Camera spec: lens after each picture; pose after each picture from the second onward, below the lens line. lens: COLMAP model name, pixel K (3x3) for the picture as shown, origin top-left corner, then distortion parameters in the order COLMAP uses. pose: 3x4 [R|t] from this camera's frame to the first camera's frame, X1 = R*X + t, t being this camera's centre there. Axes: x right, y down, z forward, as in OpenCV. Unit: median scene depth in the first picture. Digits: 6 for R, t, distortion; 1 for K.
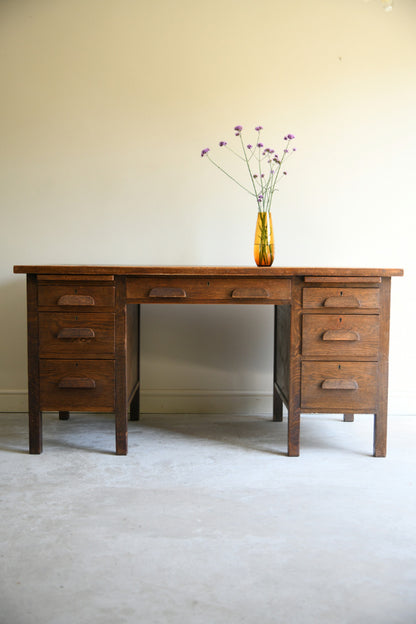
lens RADIAL K [[823.8, 0, 196.7], [0, 823.8, 310.0], [0, 0, 1]] dist [-0.018175, 0.031135]
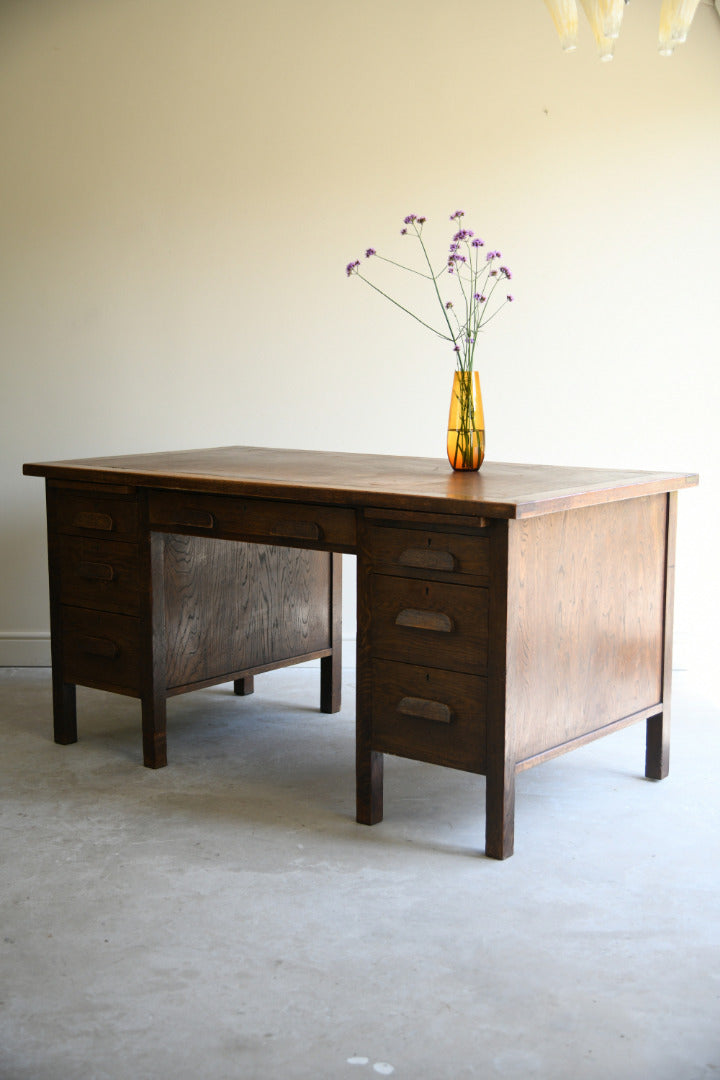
lens RADIAL K [[1425.7, 0, 340.4], [0, 1425.7, 536.5], [0, 0, 1]] dist [-0.018175, 0.031135]
pose [[0.783744, 0.074560, -0.616593, 0.693929], [-0.031236, 0.996244, 0.080765, -0.095442], [0.620298, -0.044039, 0.783129, 0.239231]]
